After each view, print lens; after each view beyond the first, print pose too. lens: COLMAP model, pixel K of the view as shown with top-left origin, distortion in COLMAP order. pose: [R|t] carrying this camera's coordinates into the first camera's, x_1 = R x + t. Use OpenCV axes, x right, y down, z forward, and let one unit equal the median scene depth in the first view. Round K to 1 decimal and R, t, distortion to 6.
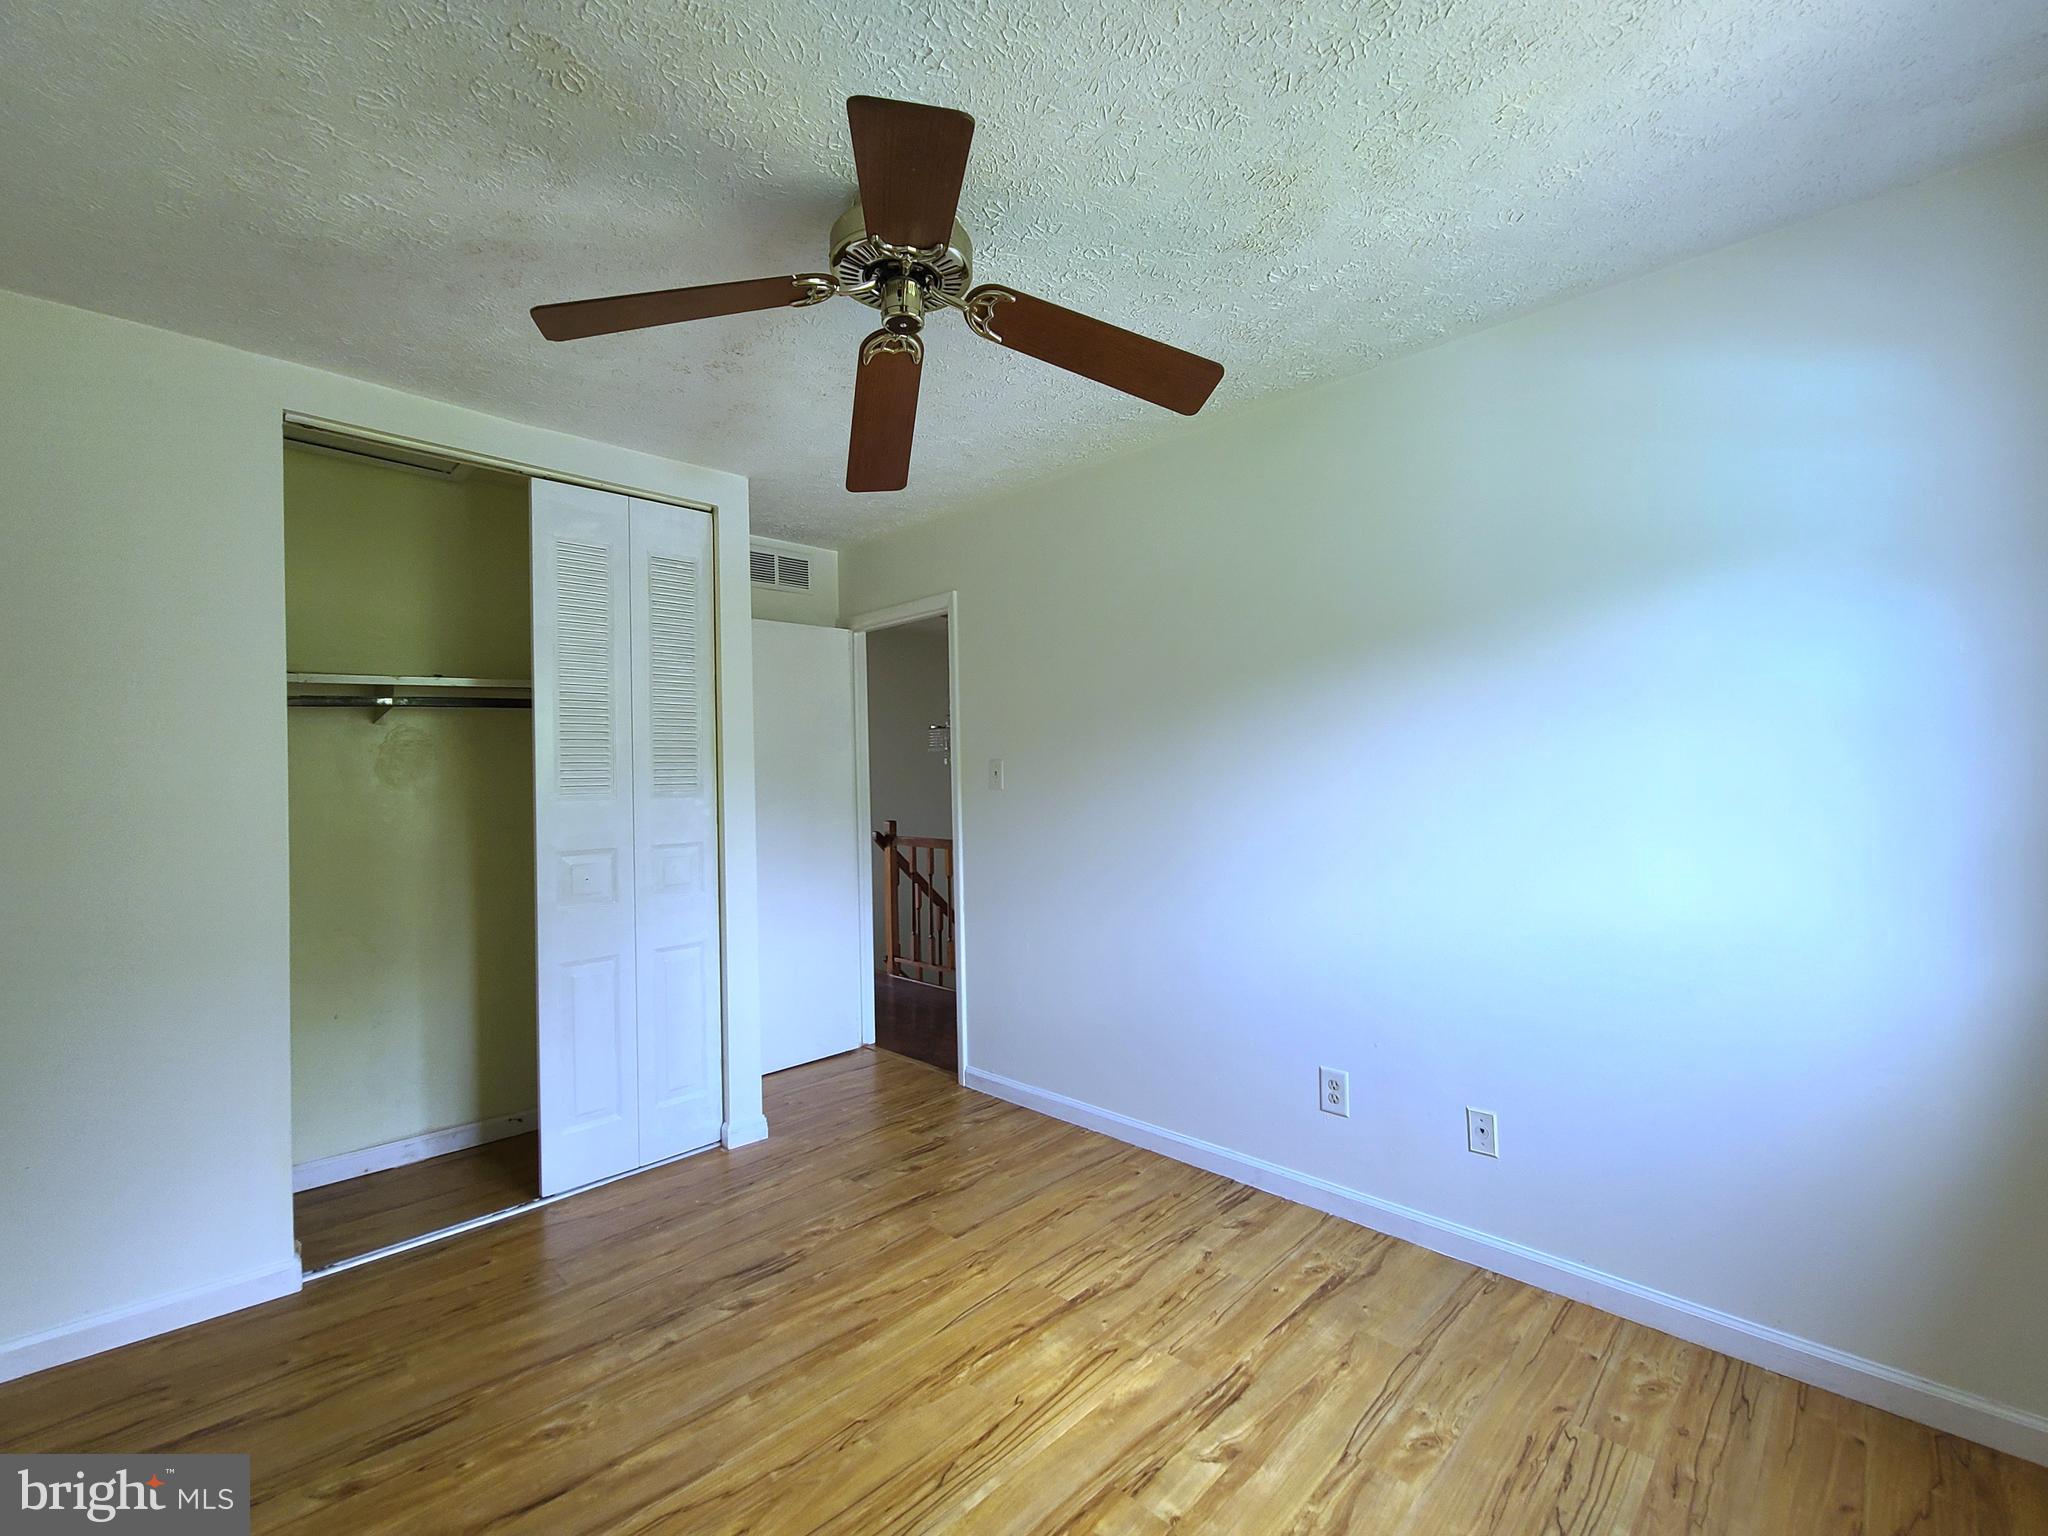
lens RADIAL K [[966.0, 0, 1021.8], [0, 966.0, 764.2], [0, 0, 1]] dist [-0.001808, -0.001405]
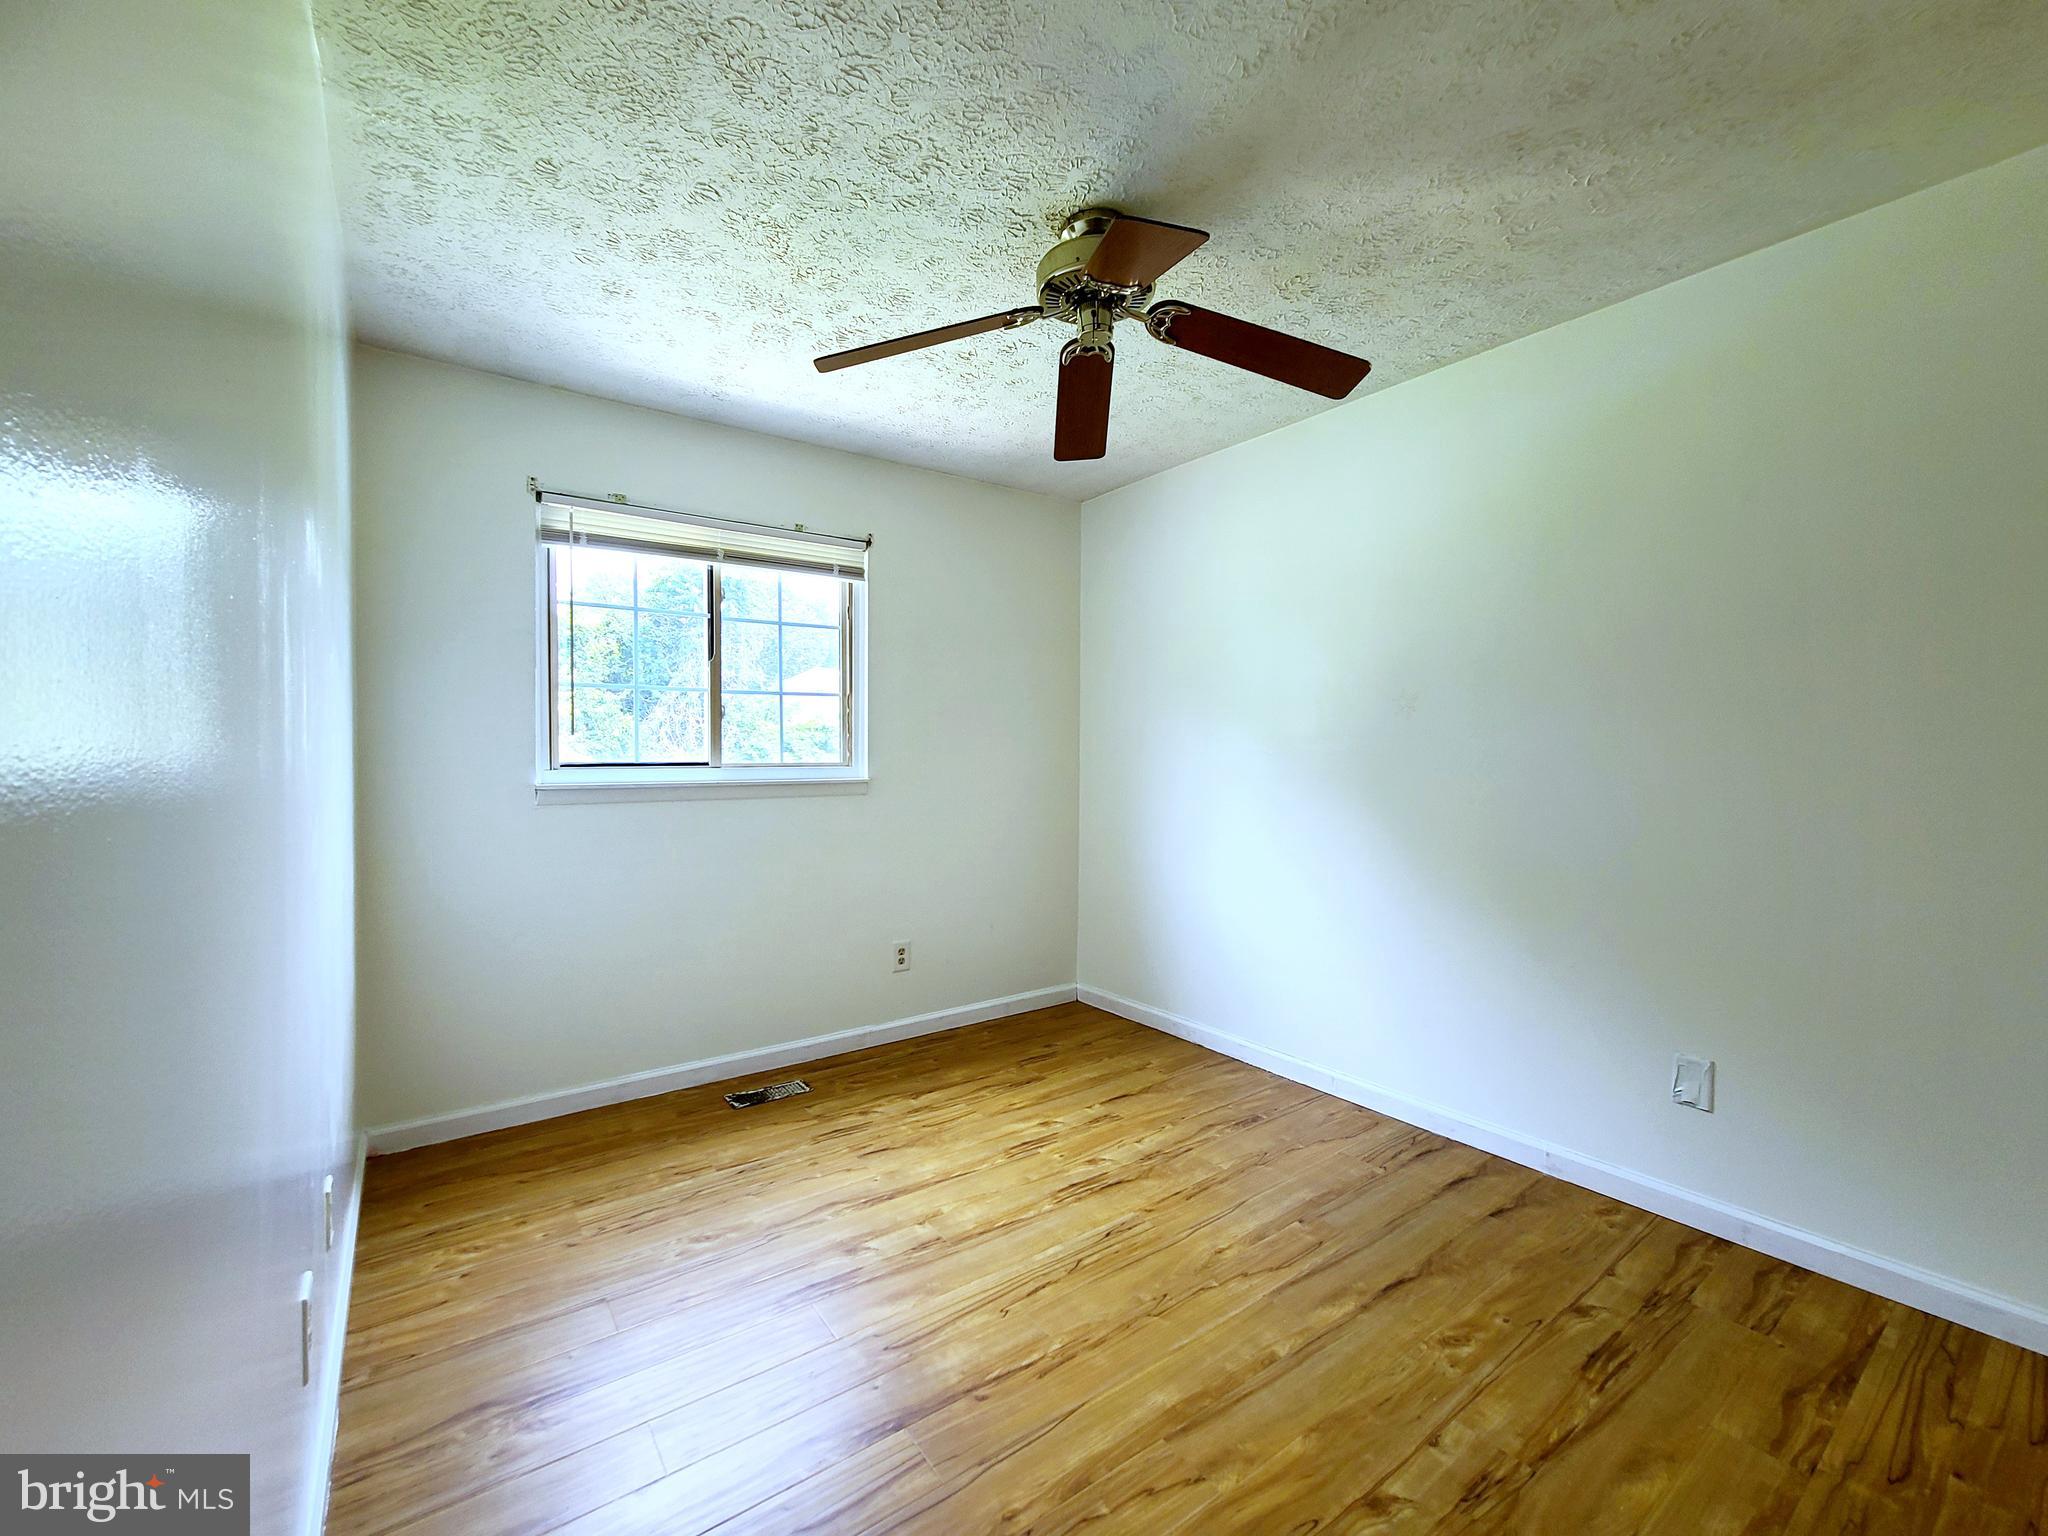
lens RADIAL K [[966.0, 0, 1021.8], [0, 966.0, 764.2], [0, 0, 1]] dist [-0.001808, -0.001405]
pose [[-0.989792, 0.017927, 0.141386, -0.175214], [0.017571, 0.999839, -0.003764, 0.067806], [-0.141430, -0.001241, -0.989947, 1.972596]]
